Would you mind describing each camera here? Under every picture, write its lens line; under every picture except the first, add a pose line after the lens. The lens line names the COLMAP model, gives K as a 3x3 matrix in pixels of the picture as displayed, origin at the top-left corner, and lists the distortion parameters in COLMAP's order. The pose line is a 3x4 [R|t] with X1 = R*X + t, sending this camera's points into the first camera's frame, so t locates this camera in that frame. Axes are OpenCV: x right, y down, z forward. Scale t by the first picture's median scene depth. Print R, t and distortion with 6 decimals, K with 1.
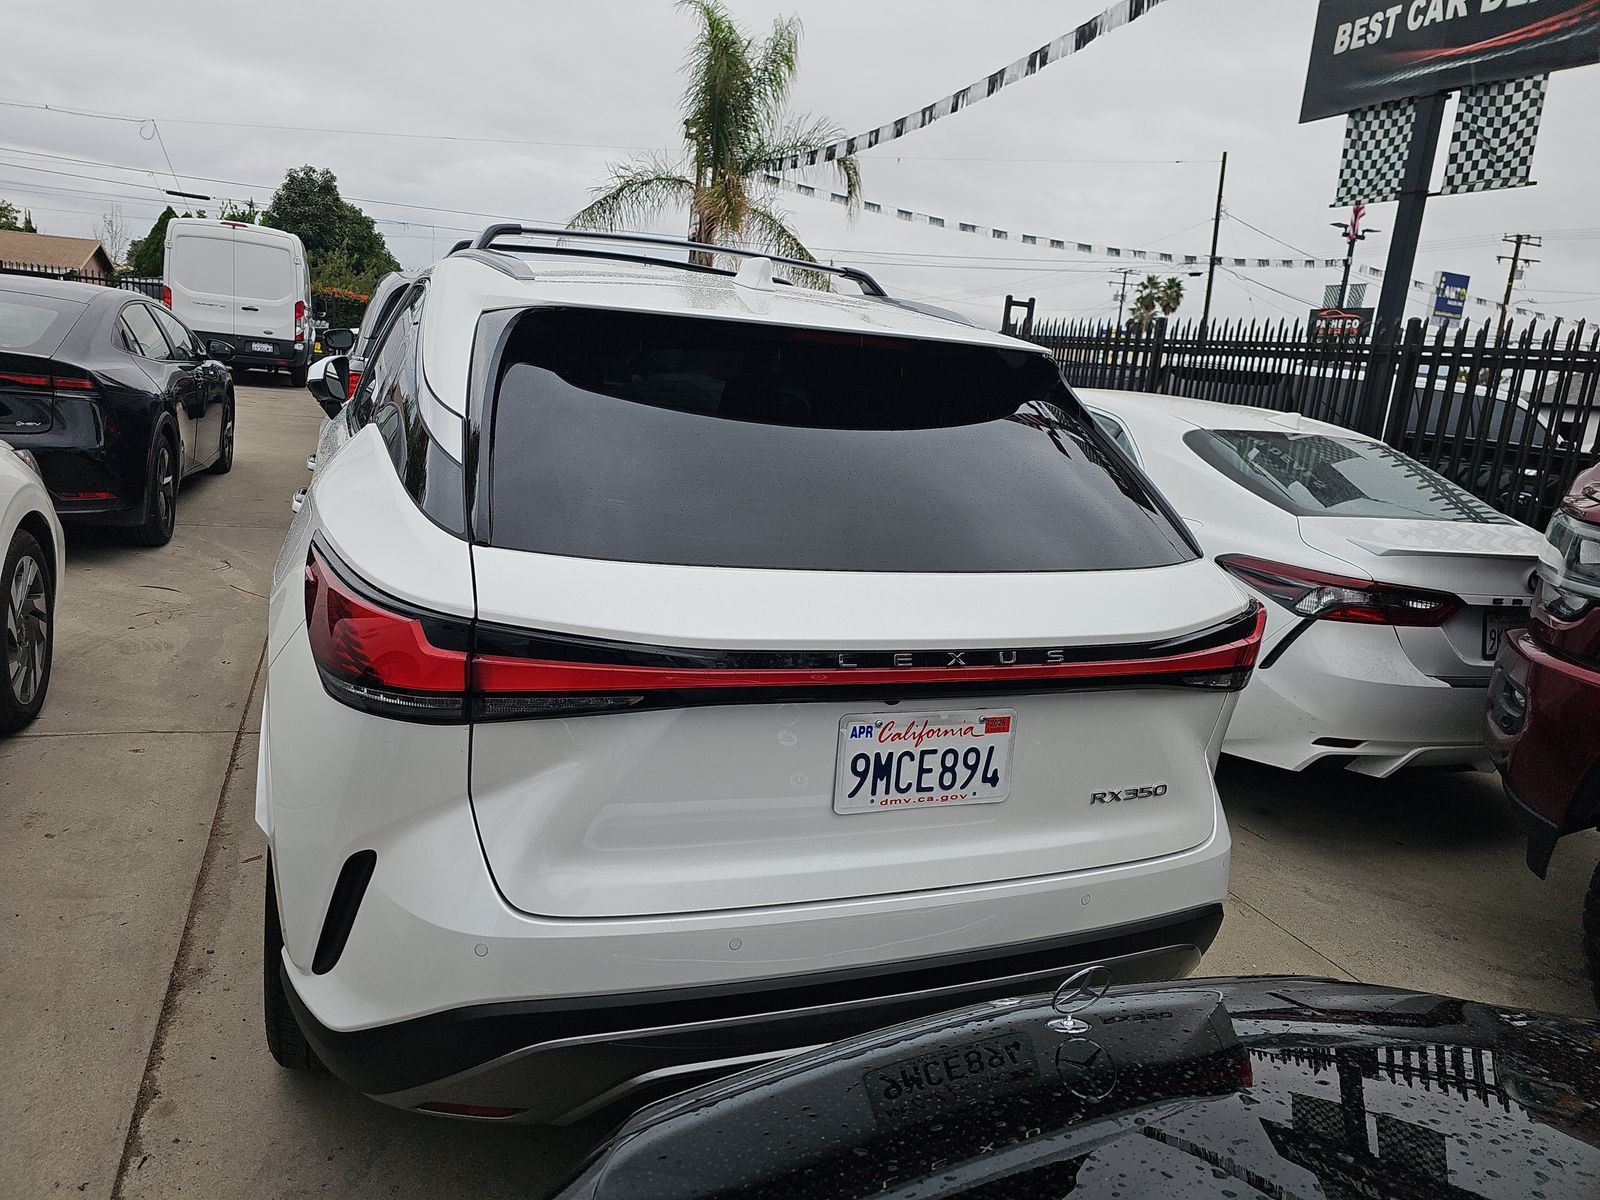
lens RADIAL K [[1070.5, 0, 797.8], [0, 1070.5, 599.6], [0, 0, 1]] dist [0.043411, -0.037946]
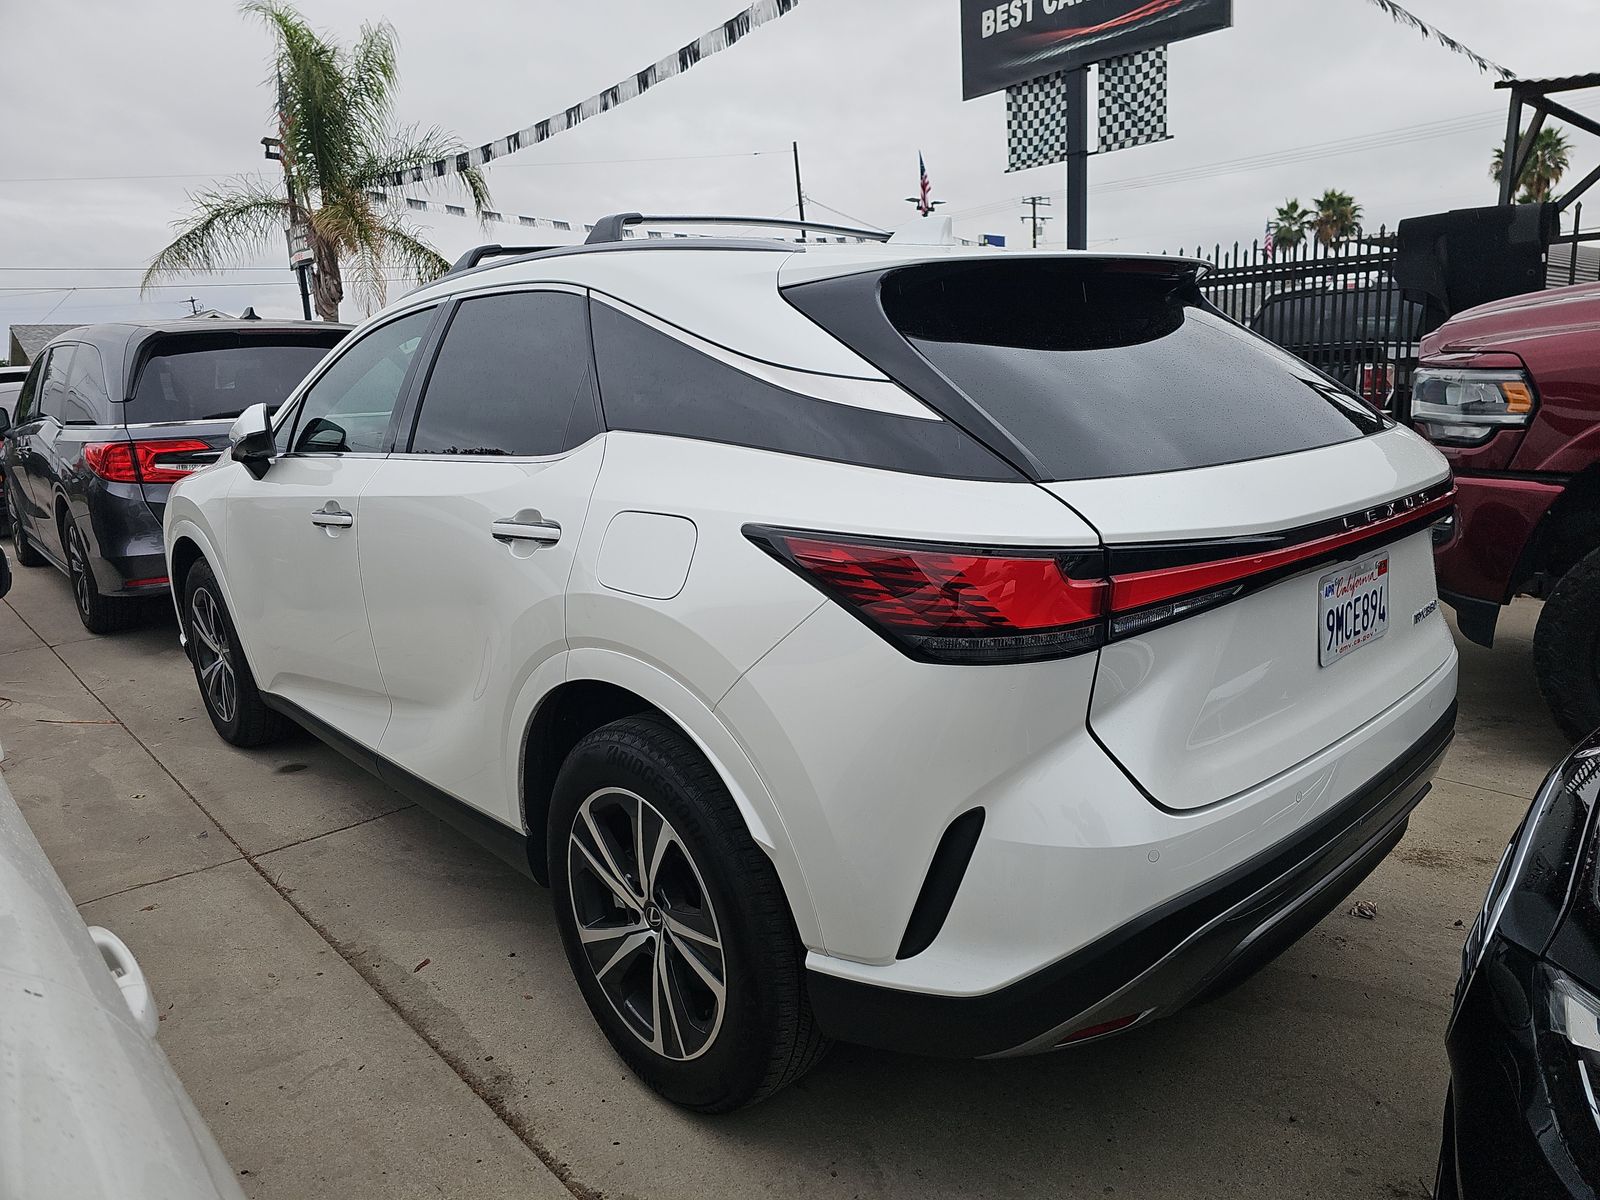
lens RADIAL K [[1070.5, 0, 806.1], [0, 1070.5, 601.7], [0, 0, 1]] dist [0.043411, -0.037946]
pose [[0.915919, -0.210190, 0.341926, -0.195263], [0.211310, 0.976812, 0.034432, -0.005131], [-0.341235, 0.040715, 0.939096, 0.026033]]
